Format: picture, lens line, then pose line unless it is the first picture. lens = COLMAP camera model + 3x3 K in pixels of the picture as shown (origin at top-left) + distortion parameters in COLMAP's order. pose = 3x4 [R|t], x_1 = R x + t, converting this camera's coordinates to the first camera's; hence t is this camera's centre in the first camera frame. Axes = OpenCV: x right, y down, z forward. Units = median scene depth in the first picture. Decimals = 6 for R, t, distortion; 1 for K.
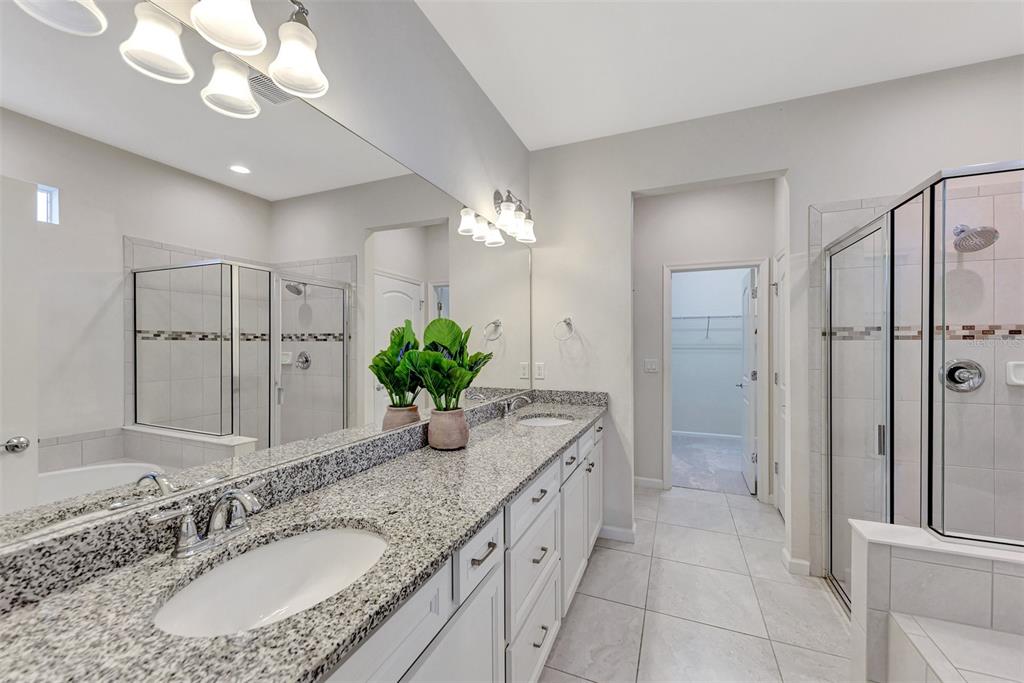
lens RADIAL K [[404.4, 0, 512.5], [0, 404.4, 340.0], [0, 0, 1]] dist [-0.001498, -0.000563]
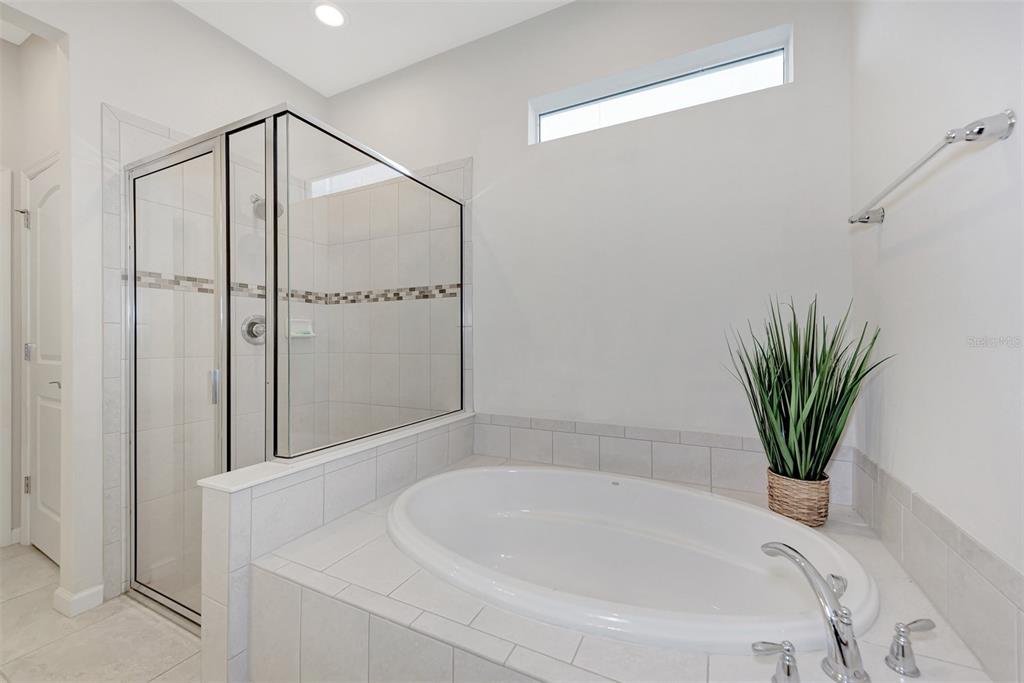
lens RADIAL K [[404.4, 0, 512.5], [0, 404.4, 340.0], [0, 0, 1]] dist [-0.001498, -0.000563]
pose [[0.059617, 0.002471, 0.998218, 0.045345], [0.000344, 0.999997, -0.002496, 0.108282], [-0.998221, 0.000492, 0.059616, 0.215174]]
